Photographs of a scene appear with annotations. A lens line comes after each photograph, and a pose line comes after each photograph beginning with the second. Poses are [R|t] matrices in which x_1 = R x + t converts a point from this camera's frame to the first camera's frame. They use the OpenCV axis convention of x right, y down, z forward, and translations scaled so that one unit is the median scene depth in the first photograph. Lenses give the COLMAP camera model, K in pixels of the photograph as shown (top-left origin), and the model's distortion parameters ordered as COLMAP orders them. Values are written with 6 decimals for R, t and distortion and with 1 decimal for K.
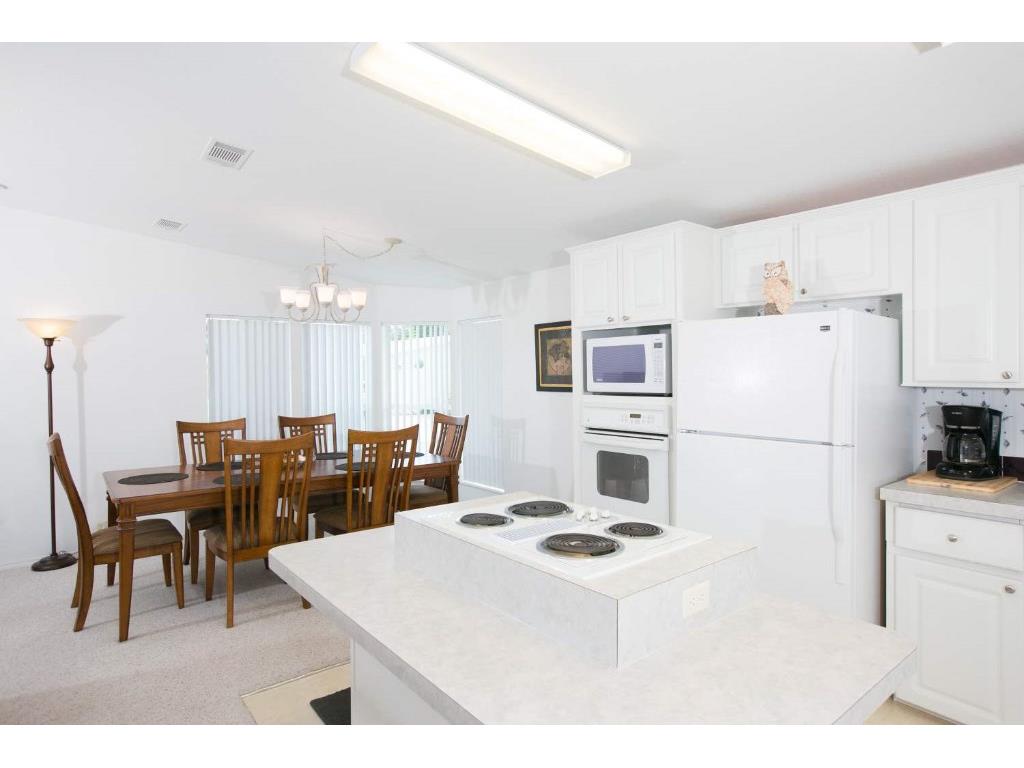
lens RADIAL K [[589.9, 0, 512.0], [0, 589.9, 384.0], [0, 0, 1]] dist [0.037902, 0.000498]
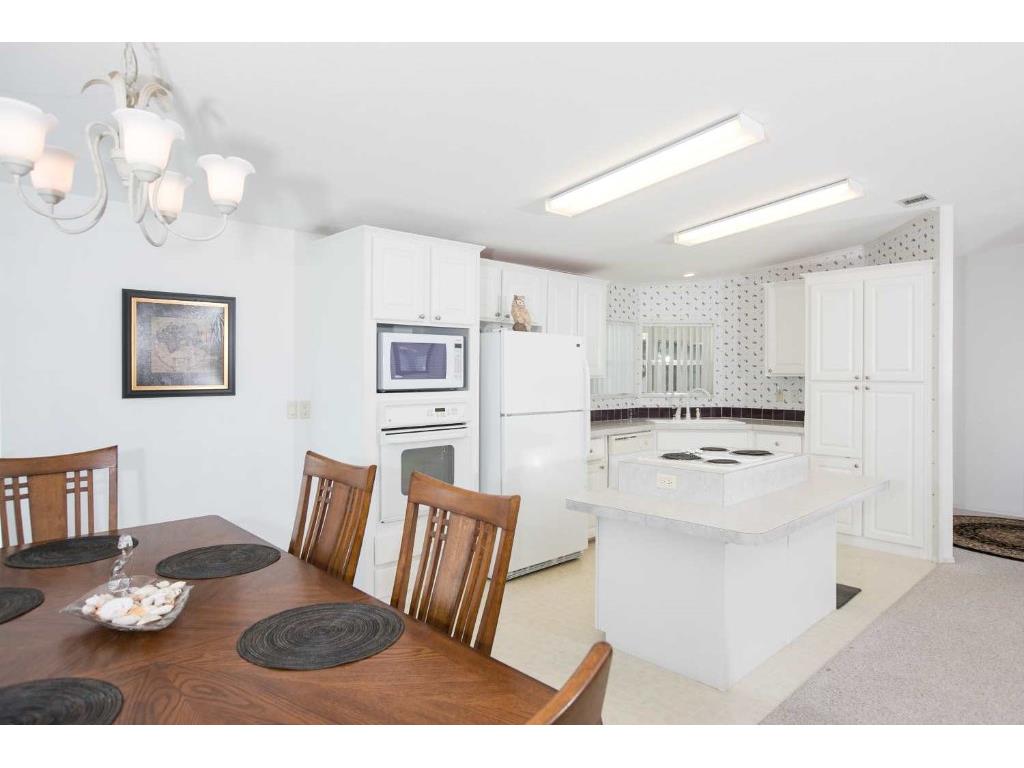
lens RADIAL K [[636.6, 0, 514.8], [0, 636.6, 383.1], [0, 0, 1]] dist [-0.003779, 0.002782]
pose [[-0.100354, -0.011983, 0.994880, -0.745907], [0.018446, 0.999733, 0.013902, -0.006306], [-0.994781, 0.019747, -0.100106, 0.764995]]
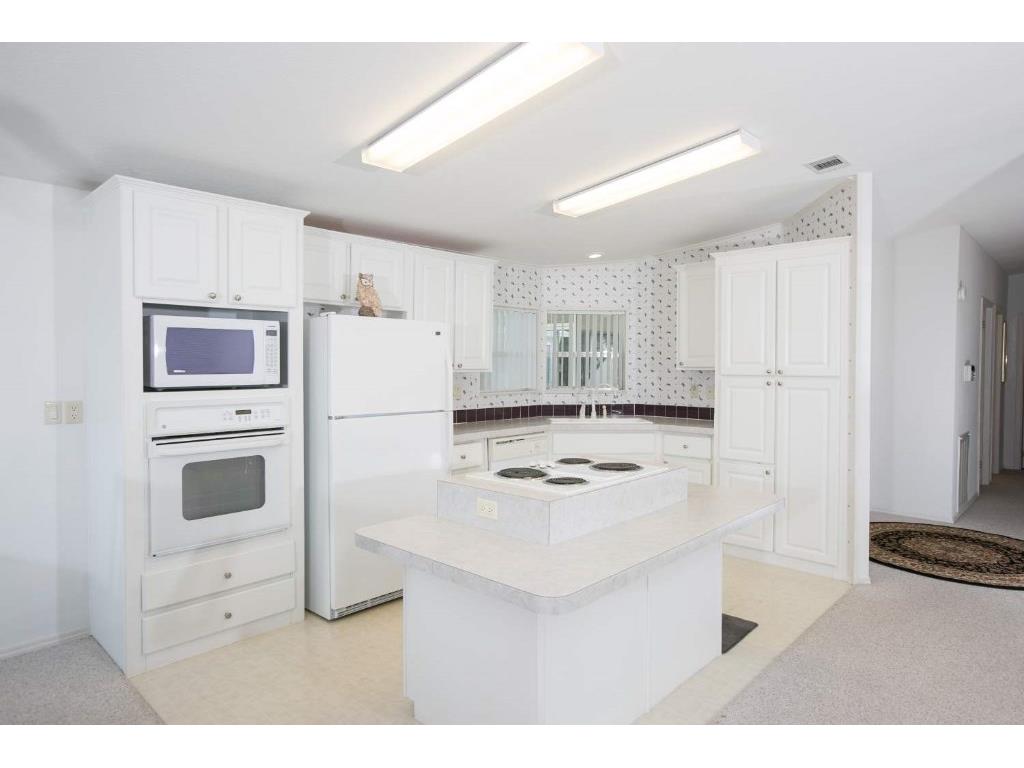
lens RADIAL K [[624.0, 0, 512.0], [0, 624.0, 384.0], [0, 0, 1]] dist [-0.029790, -0.000869]
pose [[-0.137436, -0.026184, 0.990164, -0.581189], [0.017784, 0.999424, 0.028897, -0.005032], [-0.990351, 0.021580, -0.136892, 0.573052]]
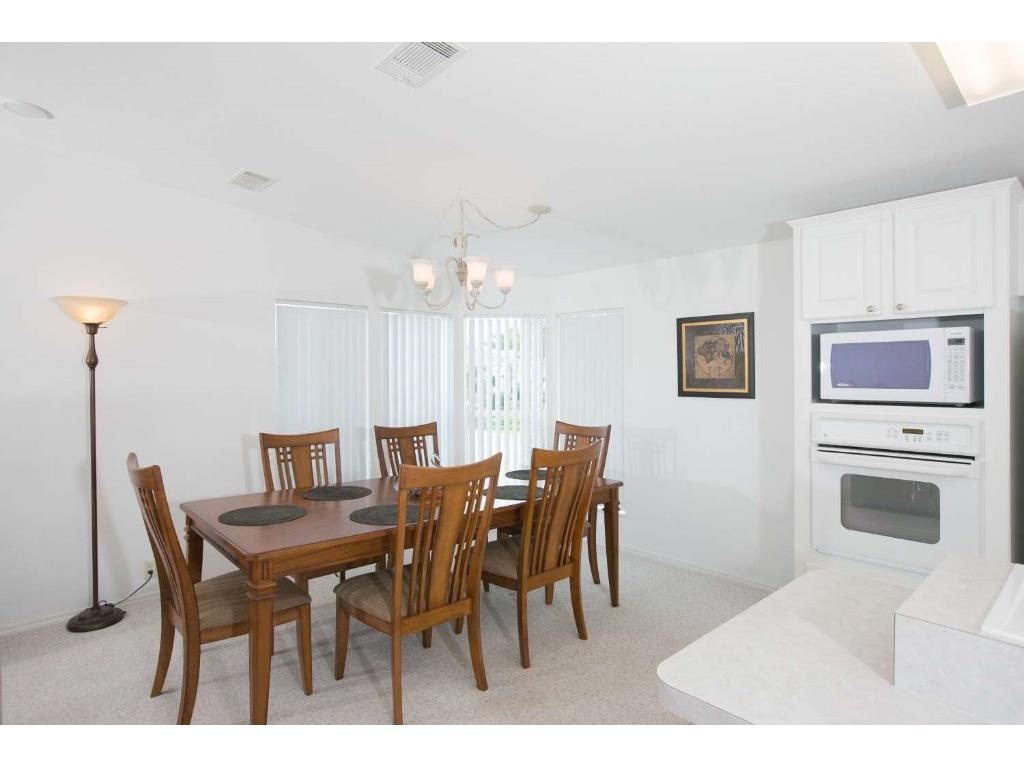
lens RADIAL K [[574.8, 0, 528.4], [0, 574.8, 383.9], [0, 0, 1]] dist [0.003717, 0.001953]
pose [[0.995132, 0.008227, 0.098208, -0.292617], [-0.007937, 0.999963, -0.003337, -0.001917], [-0.098232, 0.002541, 0.995160, 0.225490]]
